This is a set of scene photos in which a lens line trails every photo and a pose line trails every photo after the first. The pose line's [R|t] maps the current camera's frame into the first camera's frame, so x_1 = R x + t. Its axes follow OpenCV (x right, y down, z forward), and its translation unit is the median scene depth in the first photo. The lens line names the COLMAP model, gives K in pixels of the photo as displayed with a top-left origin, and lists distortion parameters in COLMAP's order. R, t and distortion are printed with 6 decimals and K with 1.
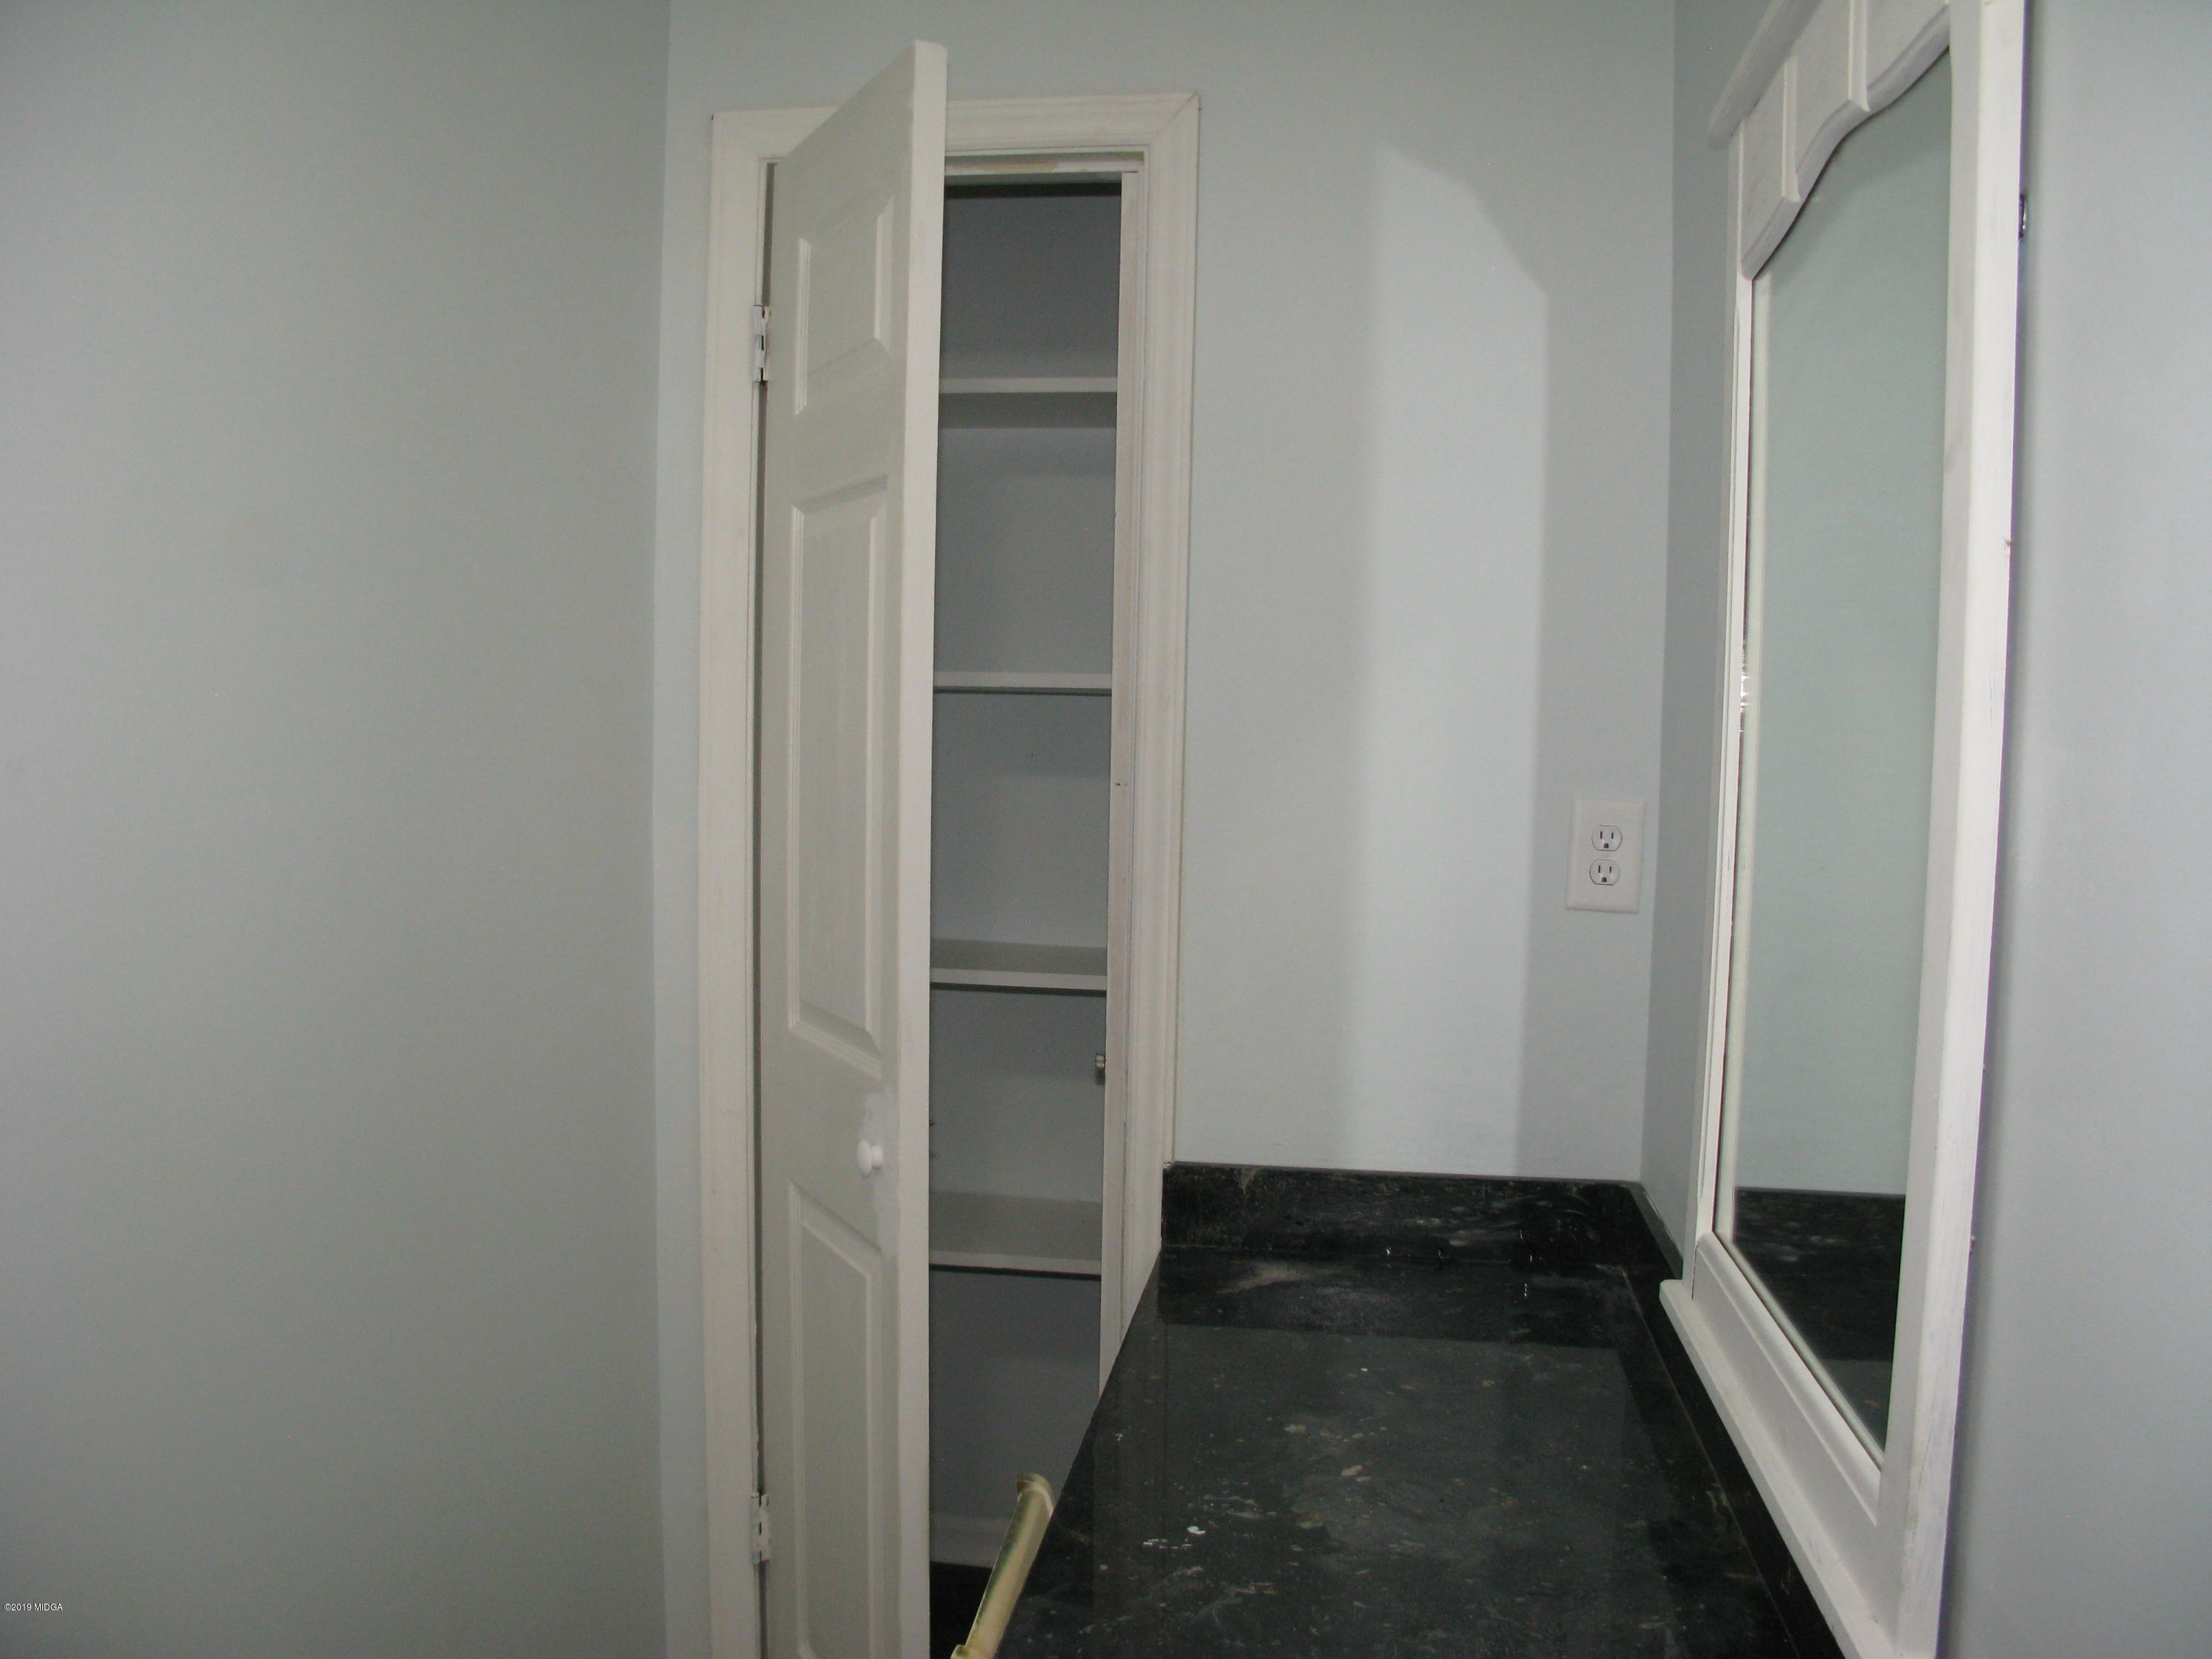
lens RADIAL K [[1687.5, 0, 1110.3], [0, 1687.5, 826.2], [0, 0, 1]] dist [-0.169033, 0.101271]
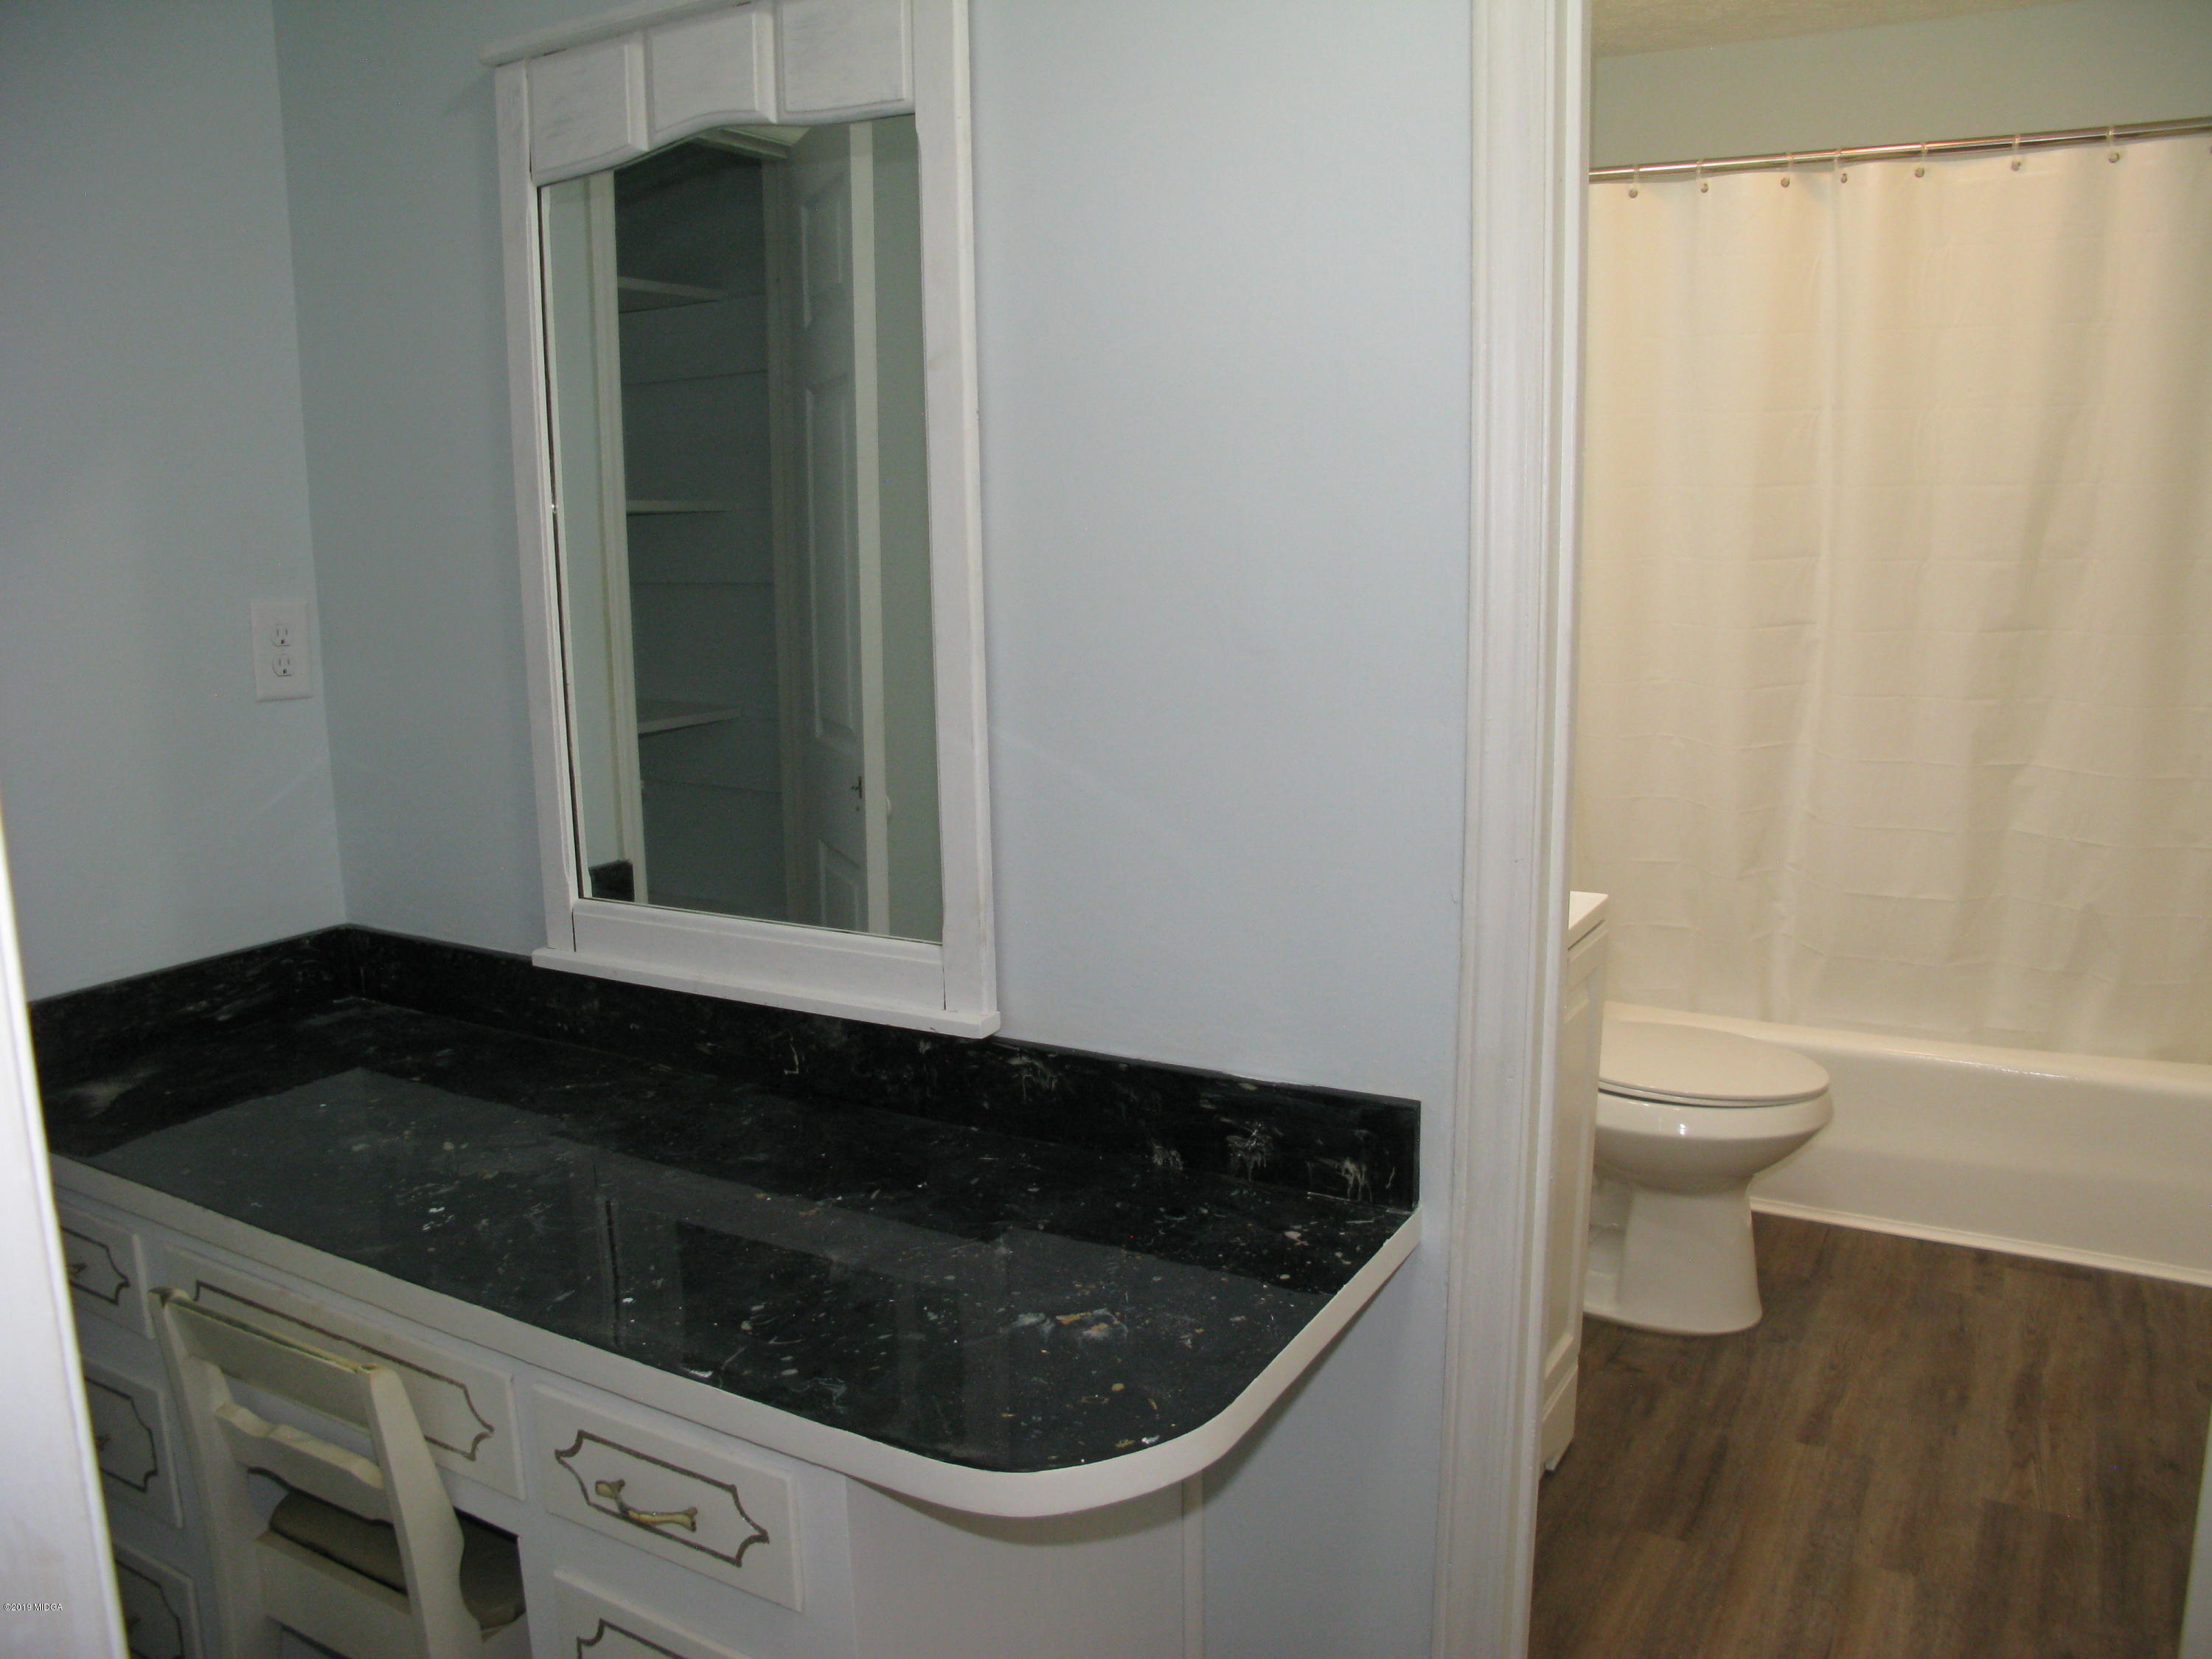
lens RADIAL K [[1687.5, 0, 1115.1], [0, 1687.5, 827.5], [0, 0, 1]] dist [-0.169033, 0.101271]
pose [[0.366208, -0.196031, 0.909650, -0.533496], [0.080572, 0.980567, 0.178877, -0.016602], [-0.927038, 0.007786, 0.374886, 0.049983]]
